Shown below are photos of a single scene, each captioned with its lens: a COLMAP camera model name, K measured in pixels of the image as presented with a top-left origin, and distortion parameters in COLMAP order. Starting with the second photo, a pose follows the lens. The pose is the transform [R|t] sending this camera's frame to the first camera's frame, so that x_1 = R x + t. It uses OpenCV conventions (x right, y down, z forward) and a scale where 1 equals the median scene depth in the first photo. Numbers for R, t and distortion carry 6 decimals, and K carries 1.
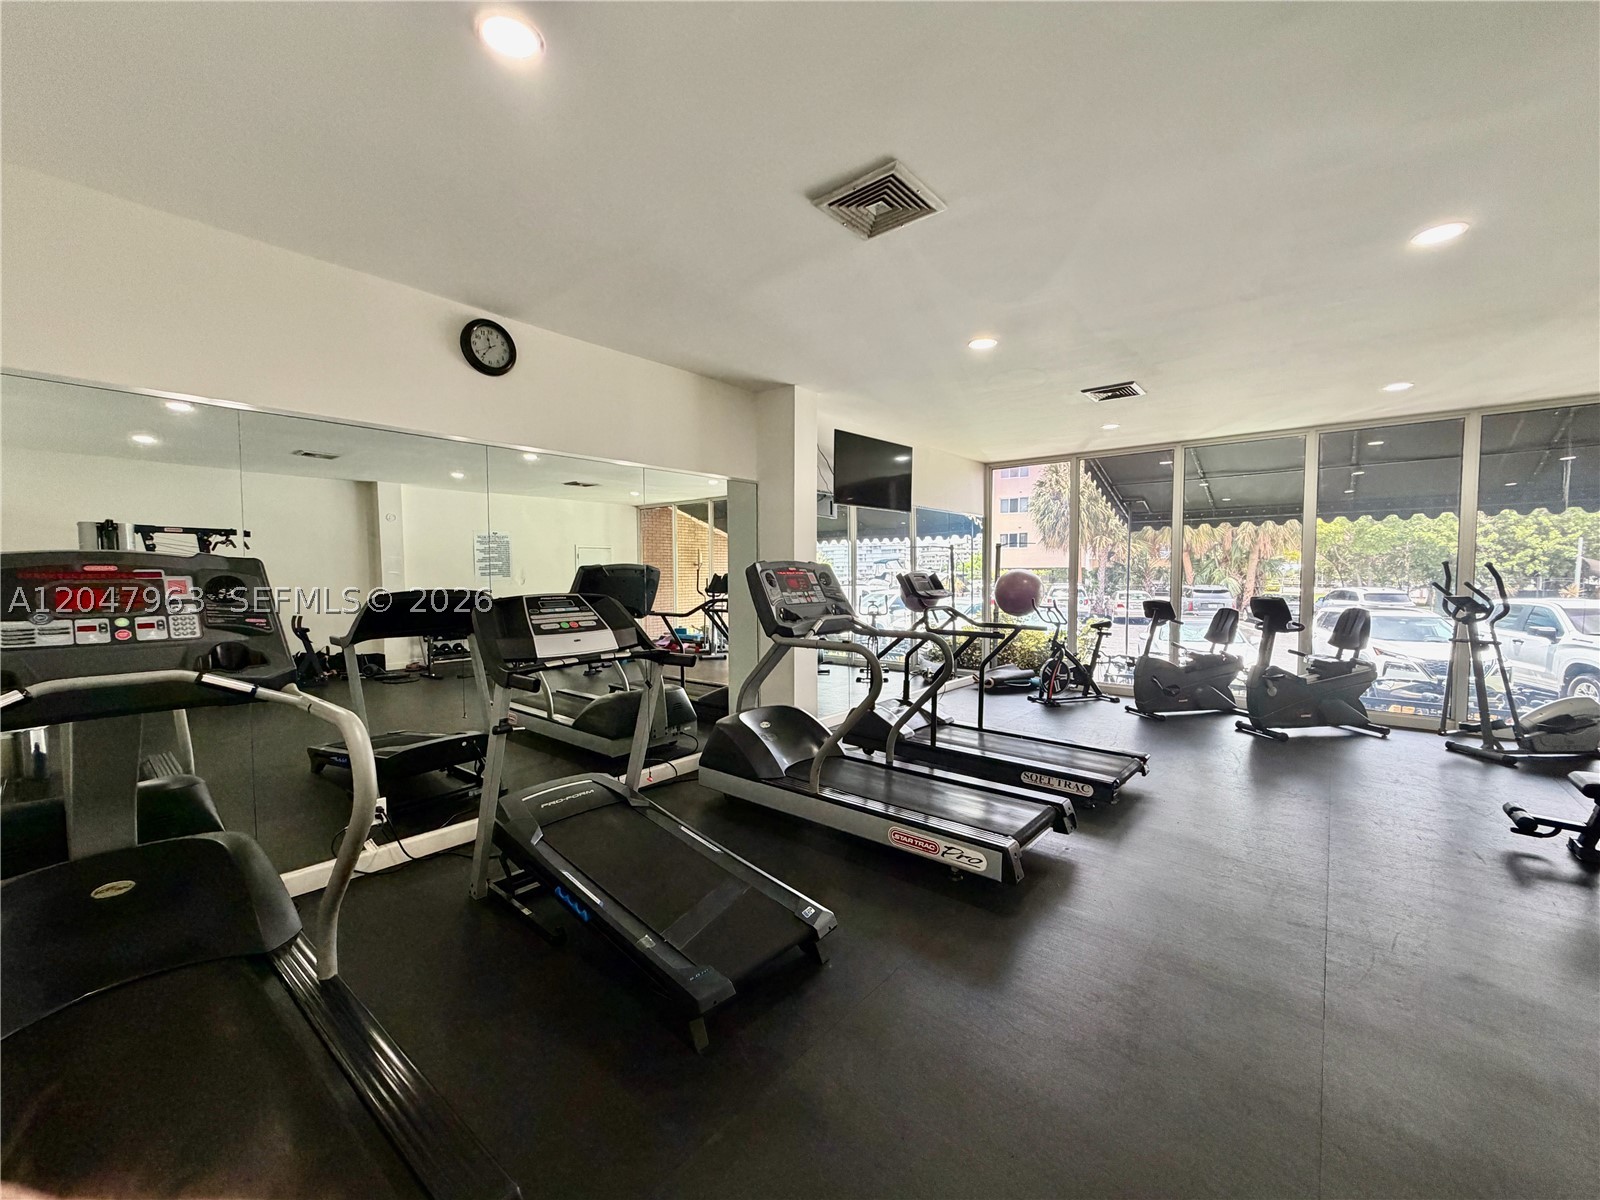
lens RADIAL K [[648.8, 0, 800.0], [0, 648.8, 600.0], [0, 0, 1]] dist [0.001032, 0.000053]
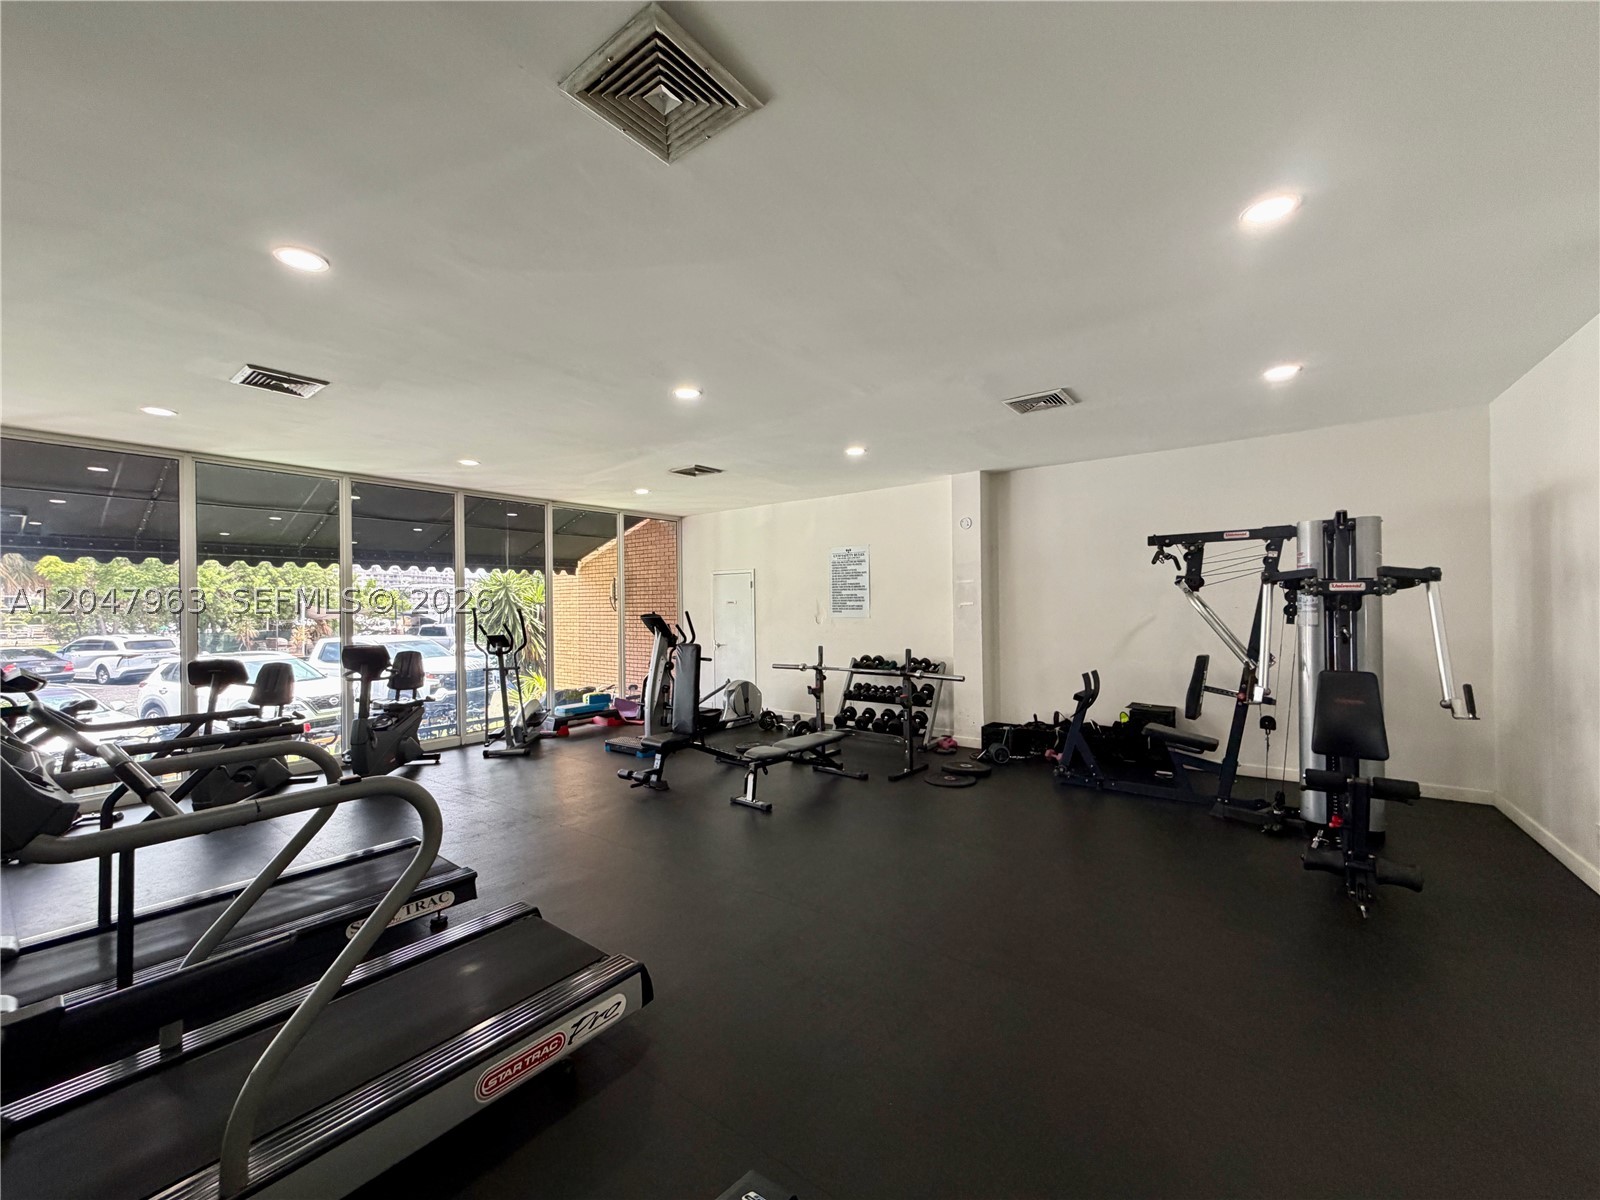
lens RADIAL K [[636.7, 0, 800.0], [0, 636.7, 600.0], [0, 0, 1]] dist [-0.000458, -0.000303]
pose [[-0.044785, 0.010635, 0.998940, -0.240787], [0.058718, 0.998243, -0.007995, -0.024459], [-0.997270, 0.058298, -0.045330, 0.403324]]
